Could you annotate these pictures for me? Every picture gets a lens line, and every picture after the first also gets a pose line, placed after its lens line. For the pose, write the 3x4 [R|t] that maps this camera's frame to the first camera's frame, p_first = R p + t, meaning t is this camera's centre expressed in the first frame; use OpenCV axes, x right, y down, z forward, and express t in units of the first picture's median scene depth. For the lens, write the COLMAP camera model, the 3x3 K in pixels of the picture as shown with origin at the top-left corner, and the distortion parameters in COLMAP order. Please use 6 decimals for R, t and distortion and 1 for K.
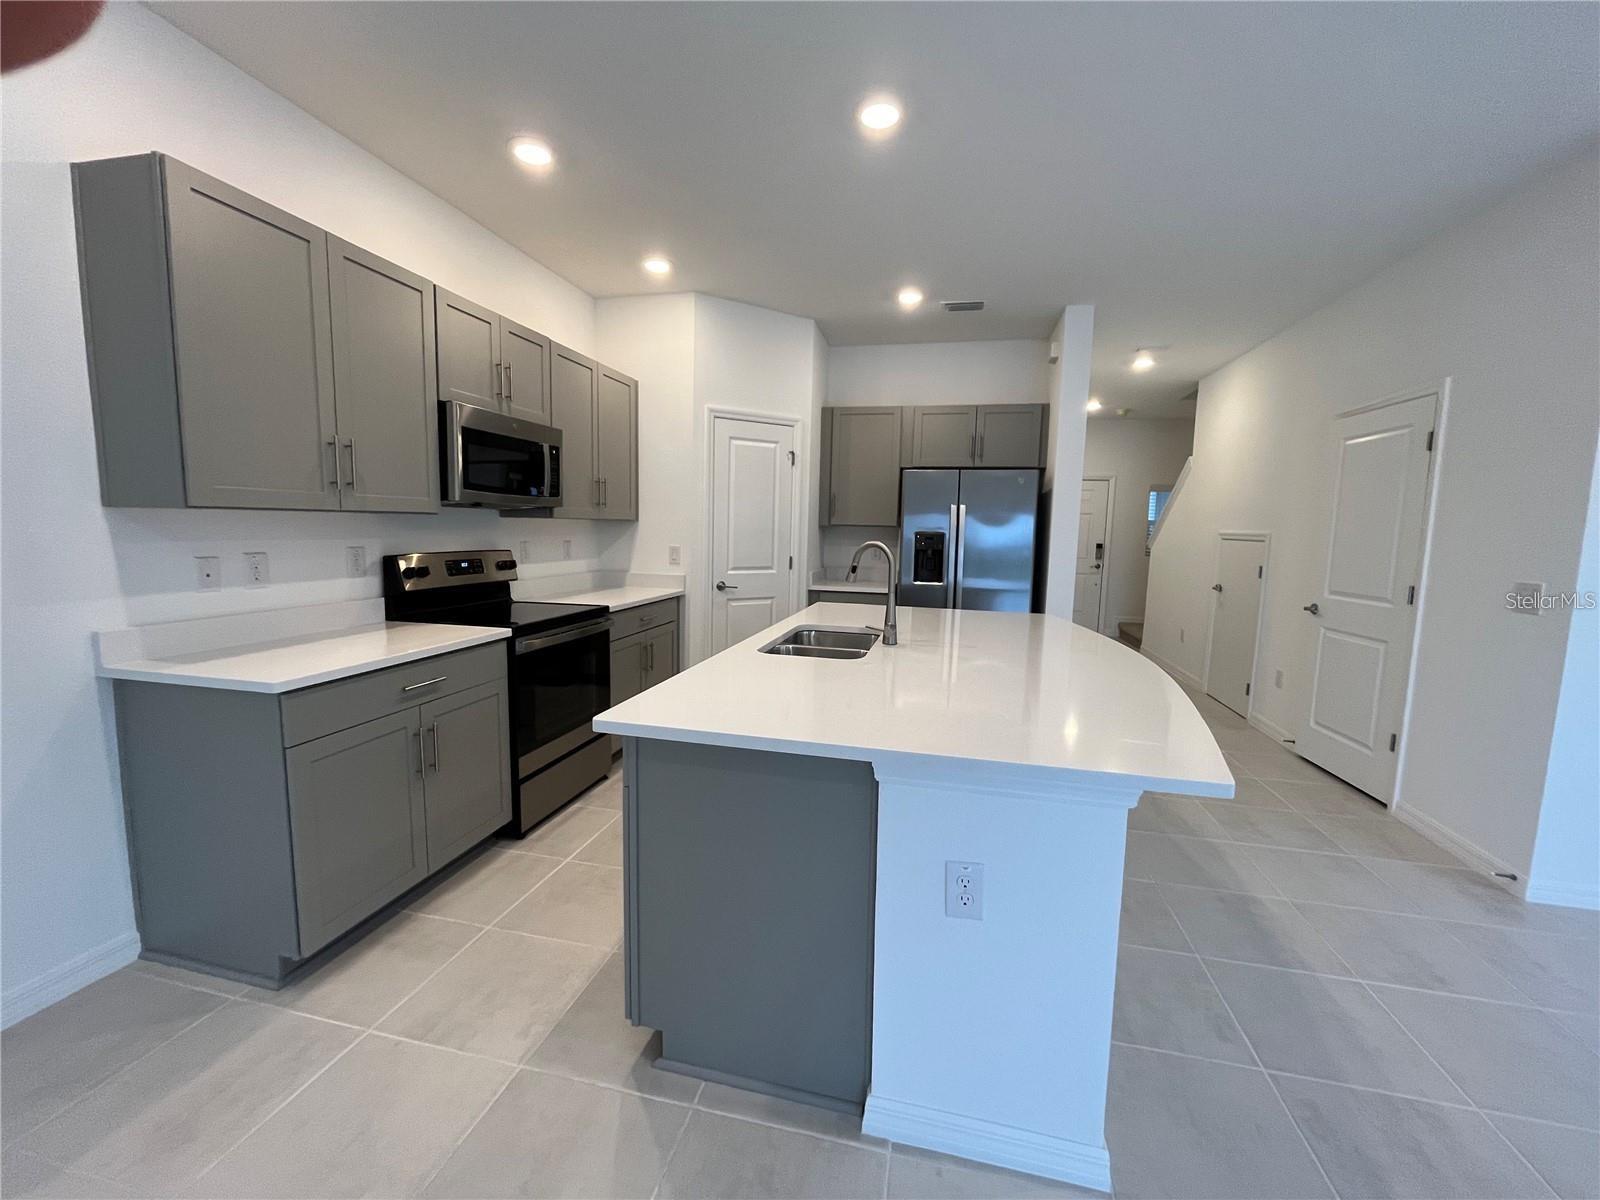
lens RADIAL K [[643.9, 0, 801.3], [0, 643.9, 598.8], [0, 0, 1]] dist [-0.003611, -0.000340]
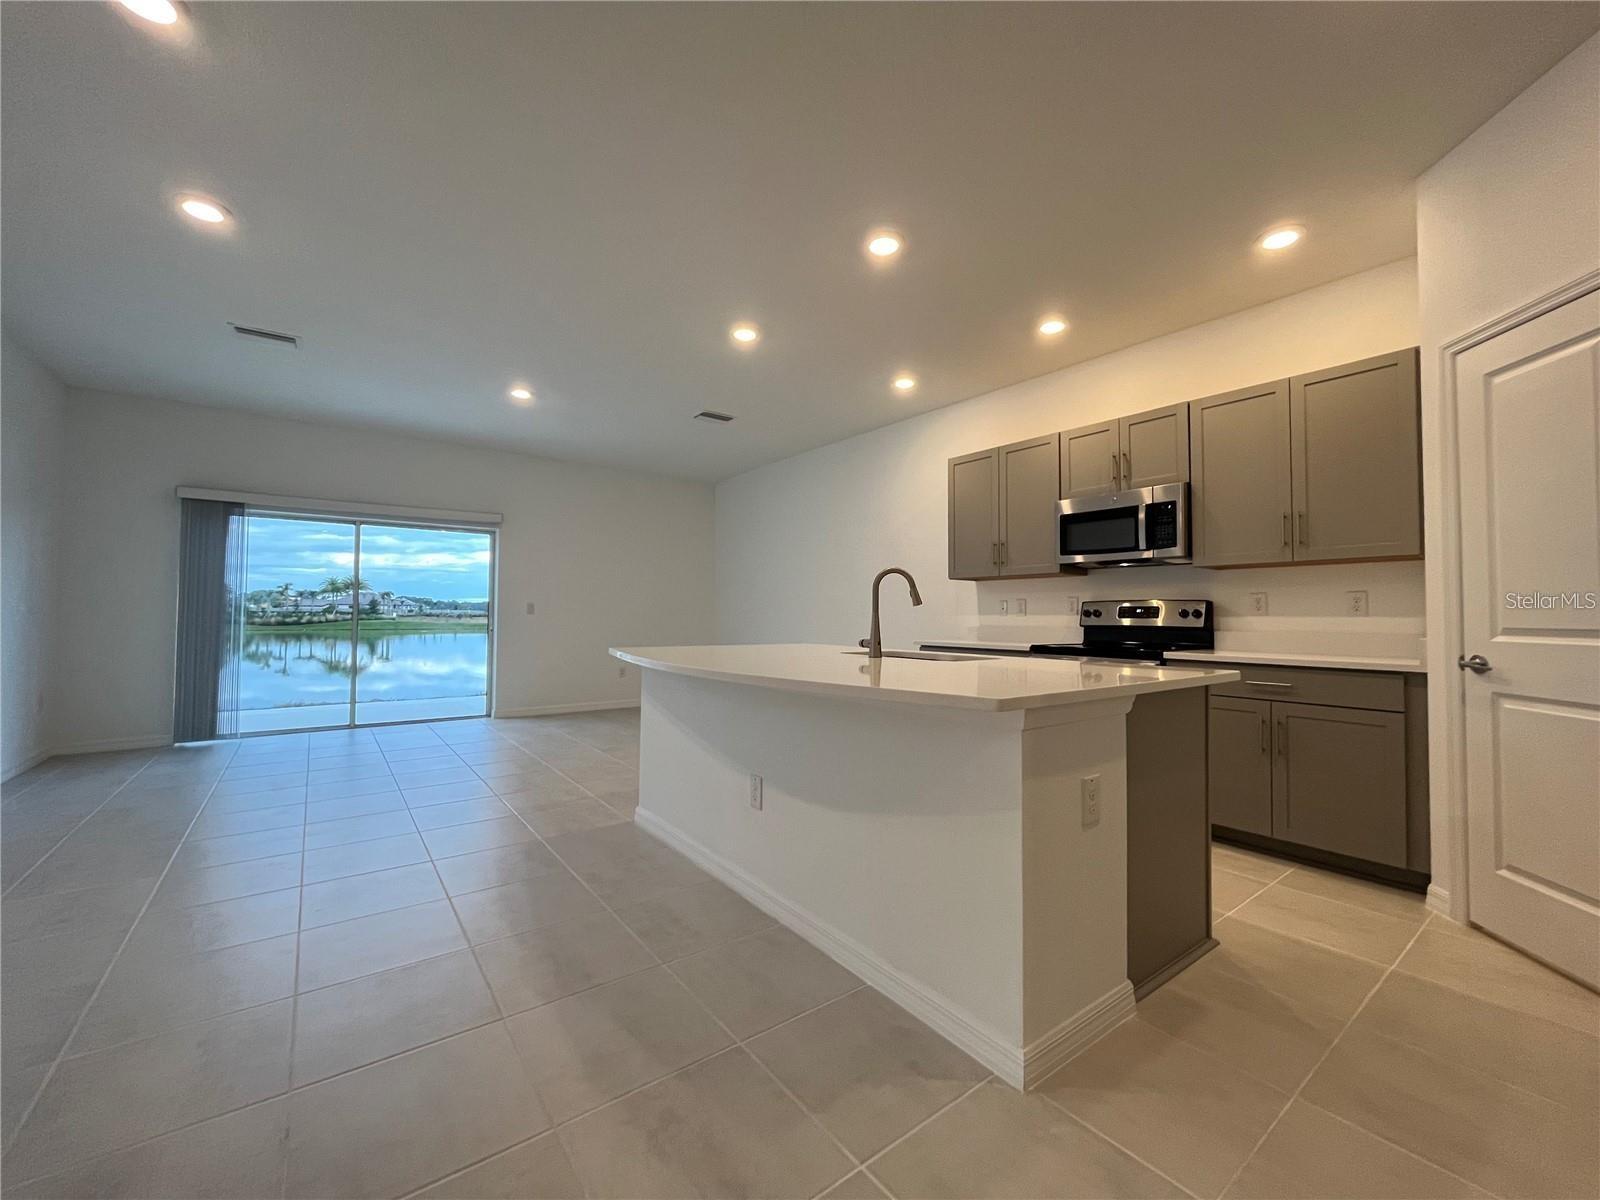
lens RADIAL K [[643.9, 0, 801.3], [0, 643.9, 598.8], [0, 0, 1]] dist [-0.003611, -0.000340]
pose [[-0.643815, -0.049049, -0.763607, 0.642378], [-0.109129, 0.993628, 0.028185, -0.028819], [0.757359, 0.101478, -0.645066, 0.960314]]
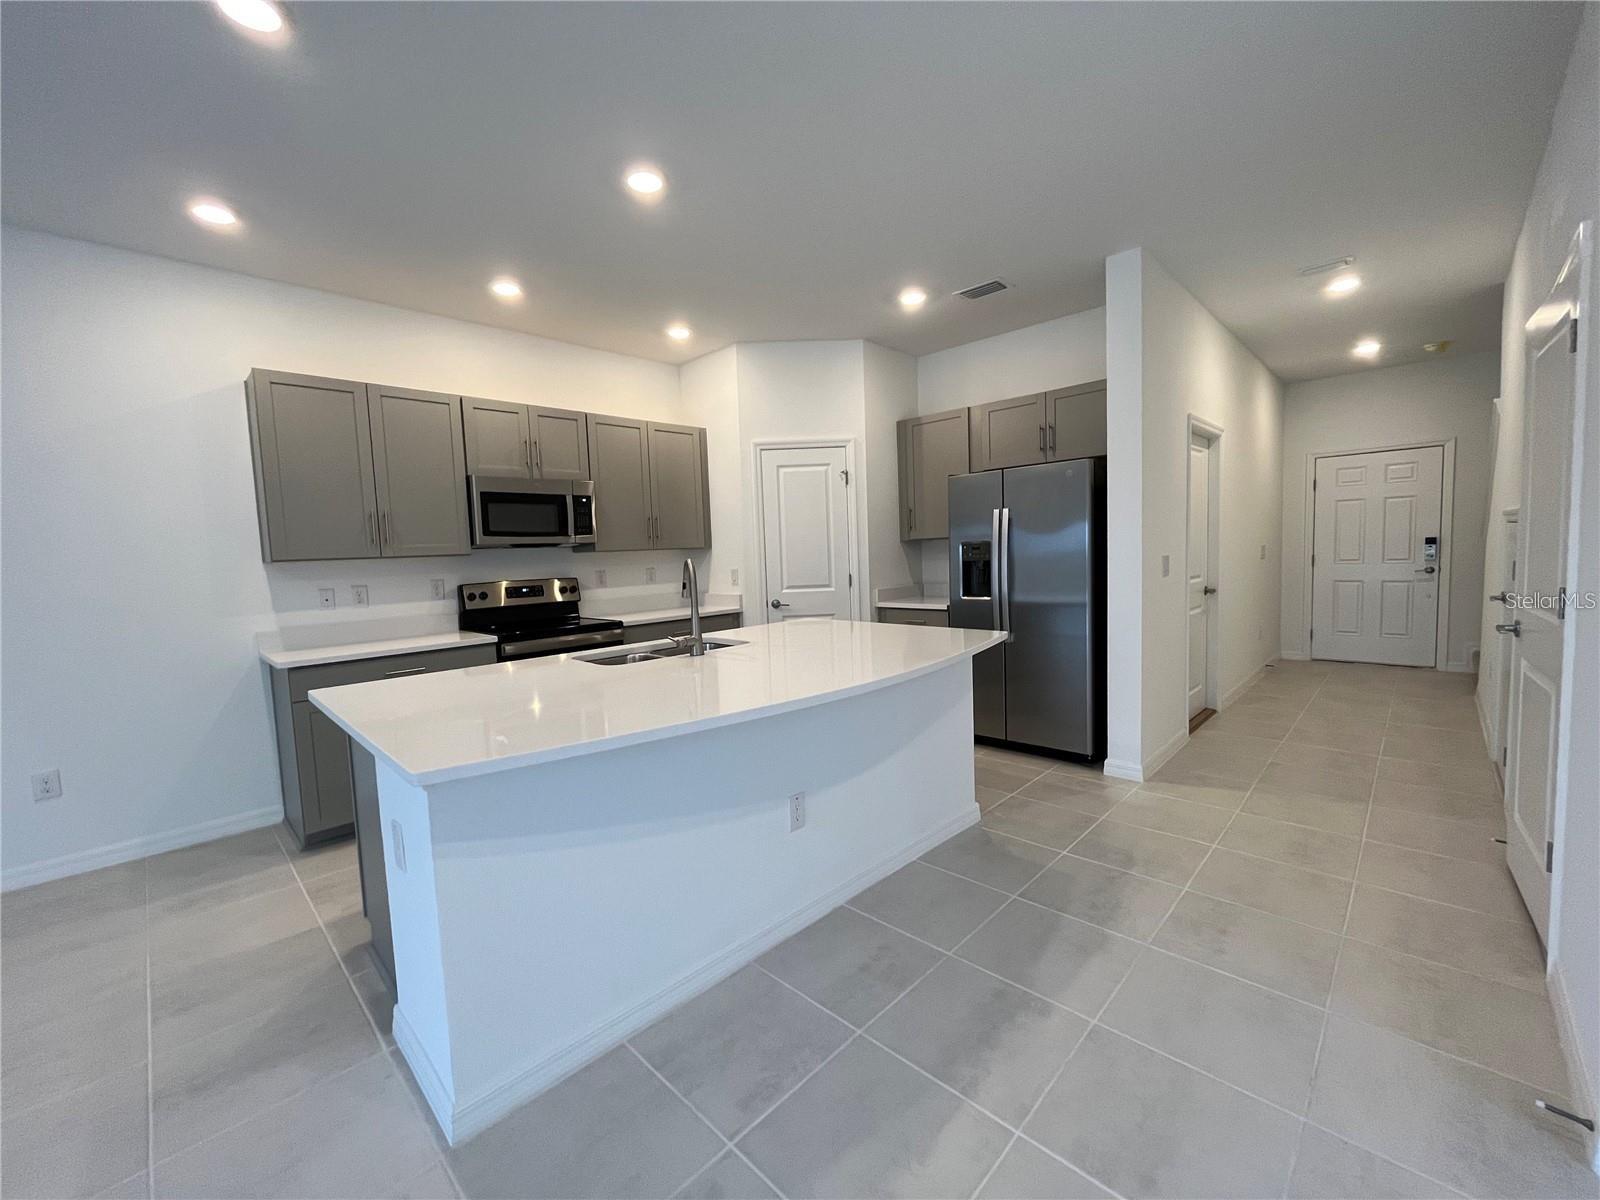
lens RADIAL K [[643.9, 0, 801.3], [0, 643.9, 598.8], [0, 0, 1]] dist [-0.003611, -0.000340]
pose [[0.851302, -0.017108, -0.524396, 0.499372], [-0.000098, 0.999463, -0.032765, 0.007111], [0.524675, 0.027945, 0.850844, 0.111400]]
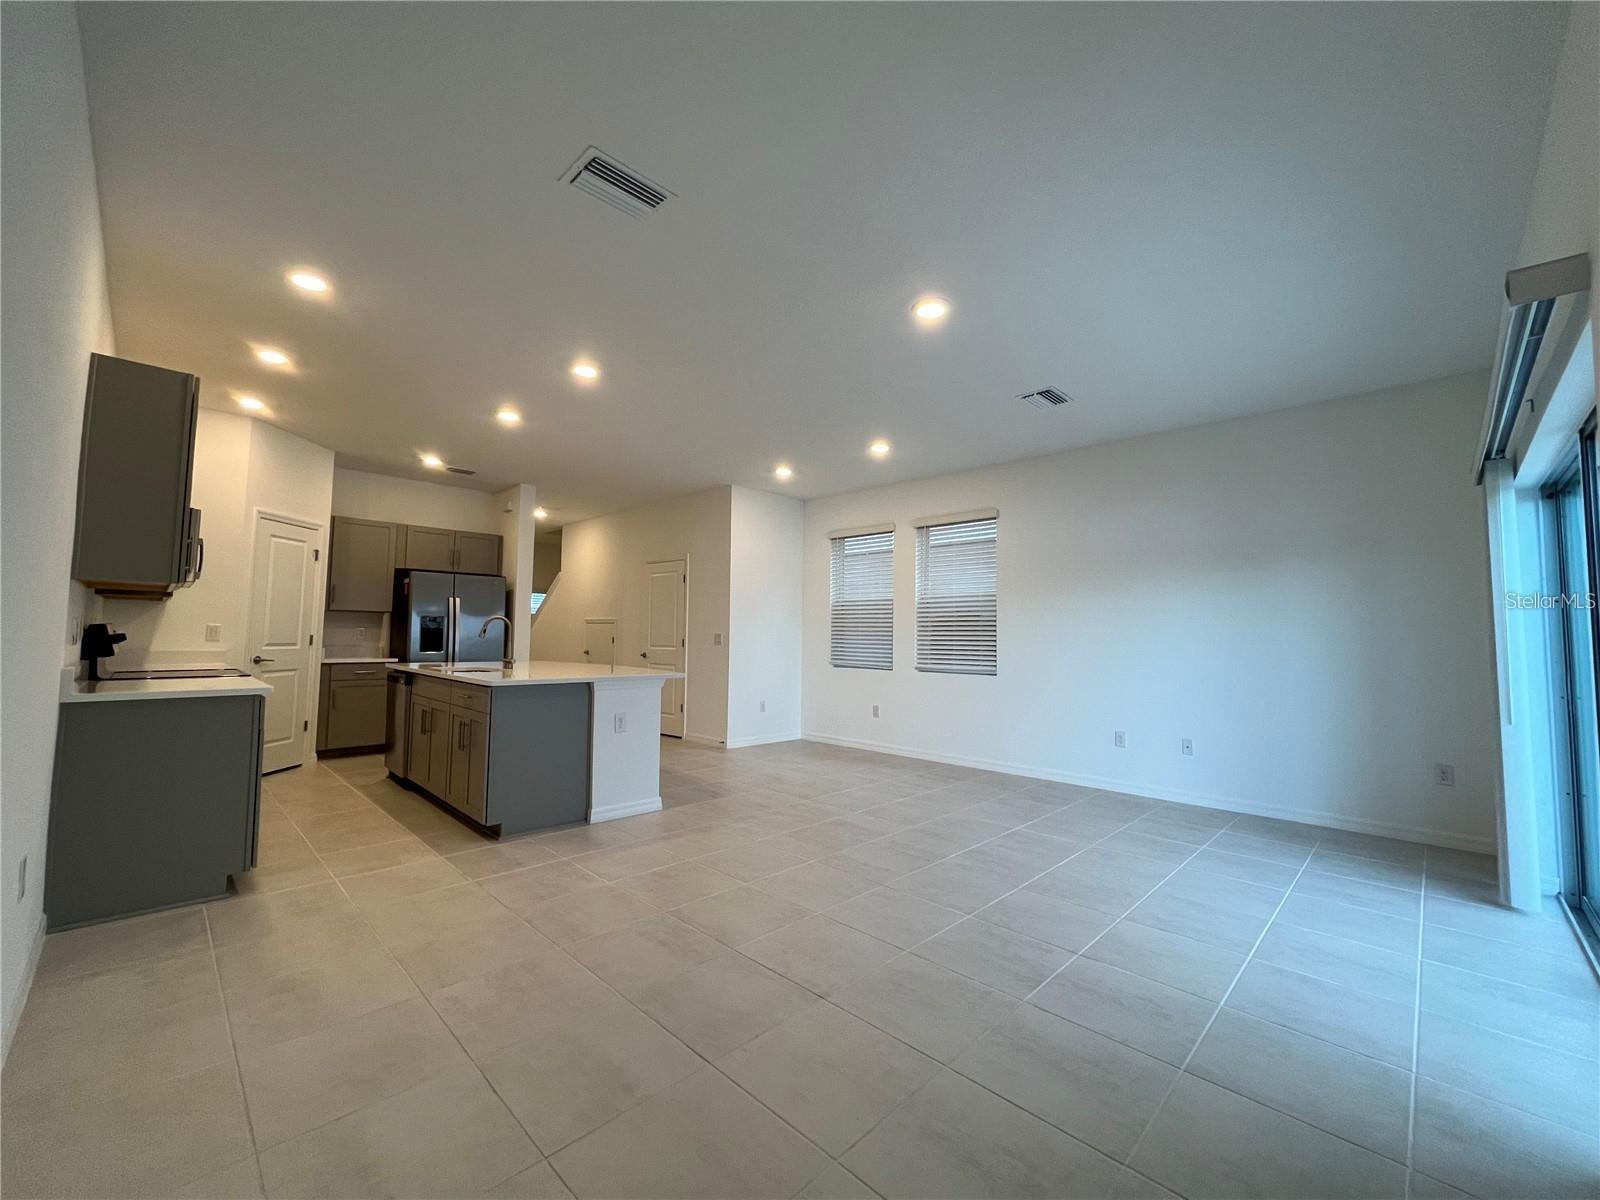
lens RADIAL K [[643.9, 0, 801.3], [0, 643.9, 598.8], [0, 0, 1]] dist [-0.003611, -0.000340]
pose [[0.525460, 0.033917, 0.850142, -0.622290], [0.093974, 0.990778, -0.097612, 0.079322], [-0.845613, 0.131183, 0.517426, -0.453282]]
